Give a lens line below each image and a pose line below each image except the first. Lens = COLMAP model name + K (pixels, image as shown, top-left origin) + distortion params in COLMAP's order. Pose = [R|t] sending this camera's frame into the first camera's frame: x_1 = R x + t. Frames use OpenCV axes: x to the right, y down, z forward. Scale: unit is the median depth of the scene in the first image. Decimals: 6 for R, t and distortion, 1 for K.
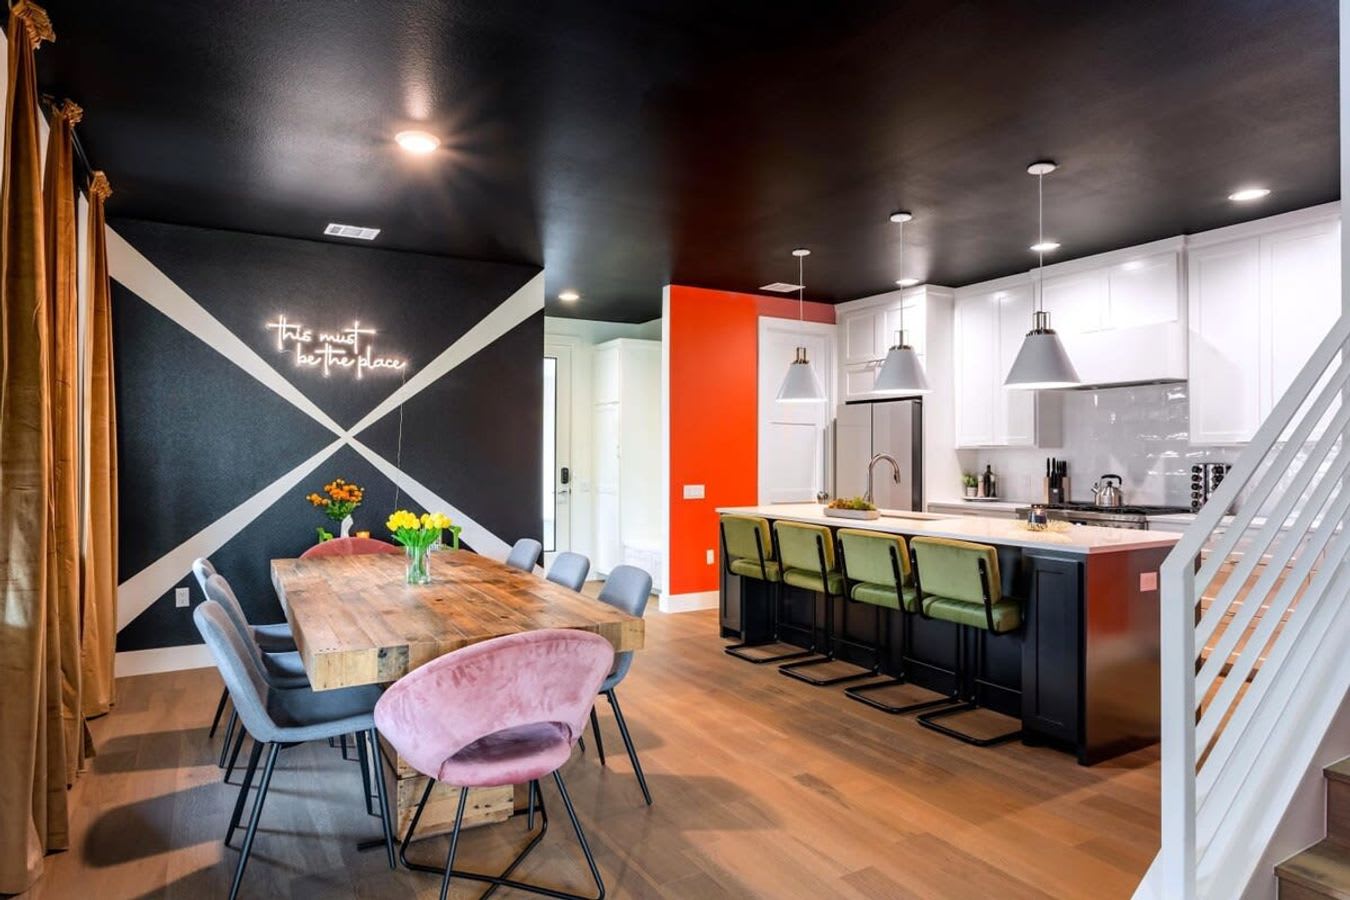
lens RADIAL K [[793.7, 0, 667.7], [0, 793.7, 452.7], [0, 0, 1]] dist [-0.002709, 0.001208]
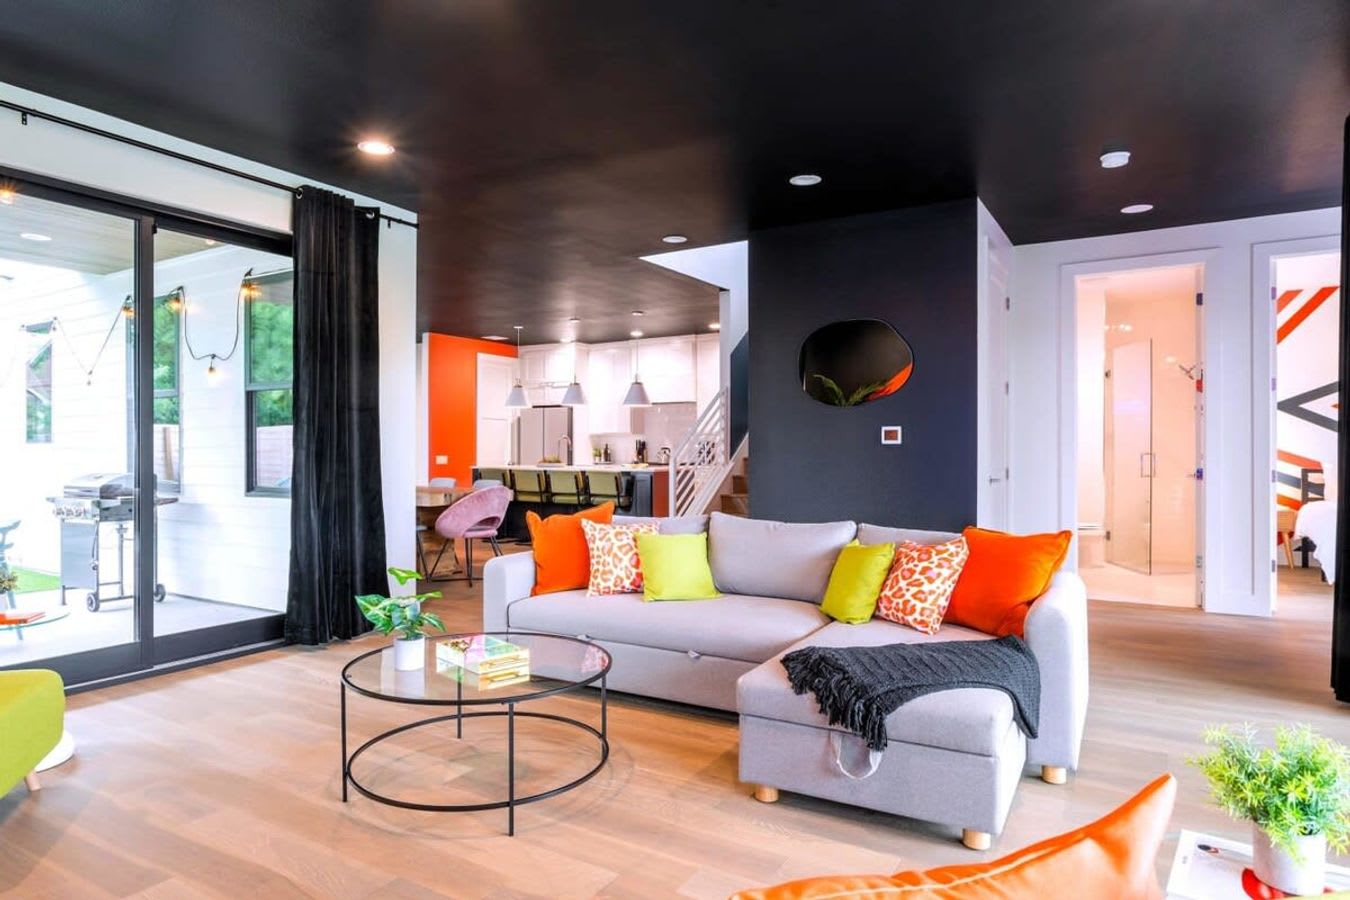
lens RADIAL K [[793.7, 0, 667.7], [0, 793.7, 452.7], [0, 0, 1]] dist [-0.002709, 0.001208]
pose [[0.876775, -0.000909, 0.480899, -0.461960], [-0.000031, 0.999998, 0.001947, 0.043283], [-0.480900, -0.001722, 0.876774, -0.876622]]
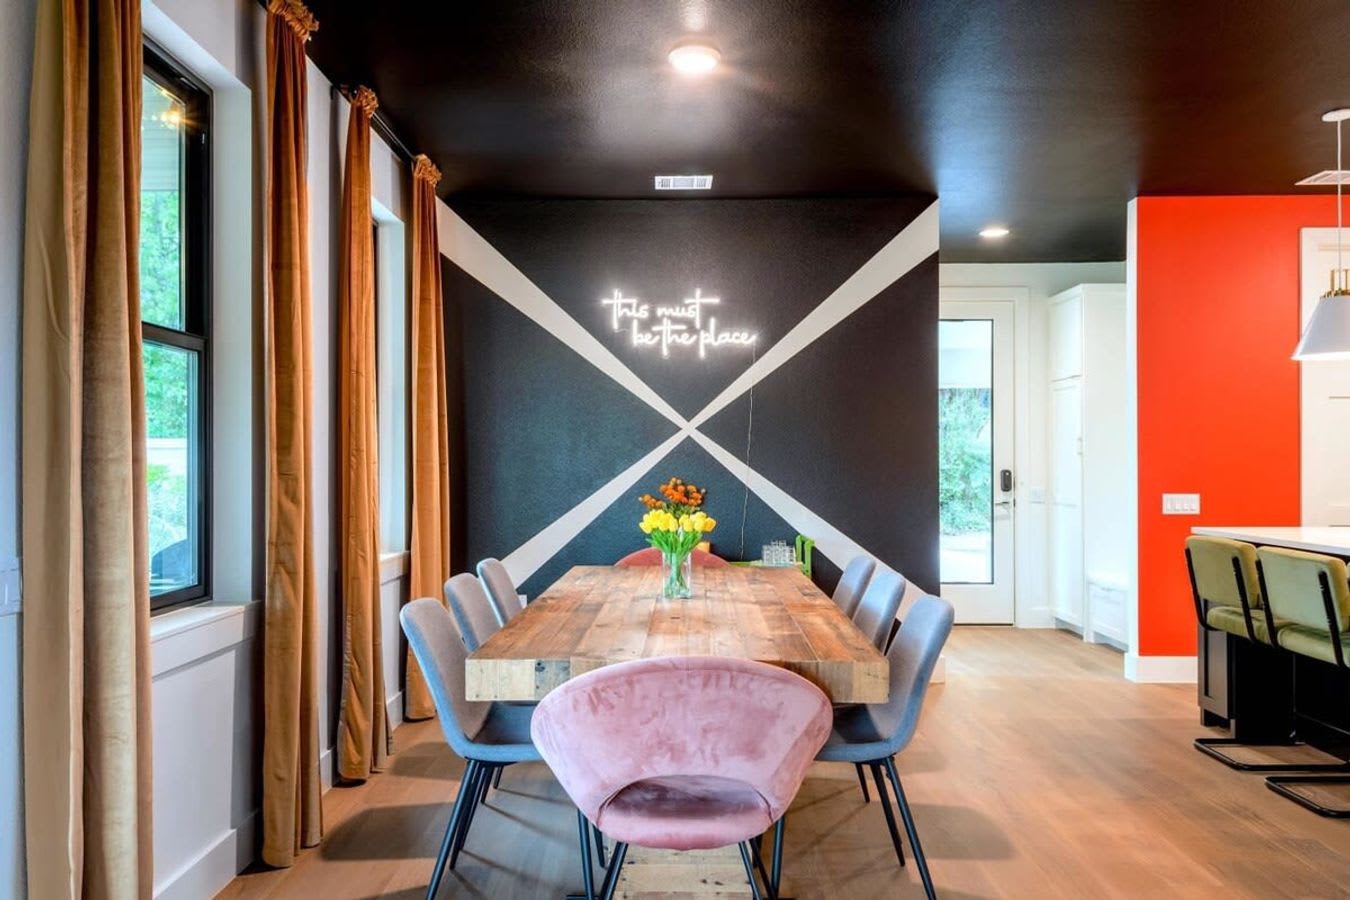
lens RADIAL K [[1038.6, 0, 675.0], [0, 1038.6, 450.0], [0, 0, 1]] dist [0.010171, 0.007857]
pose [[0.867118, -0.008062, -0.498037, 0.135244], [0.004693, 0.999957, -0.008016, 0.012318], [0.498080, 0.004614, 0.867119, 0.042819]]
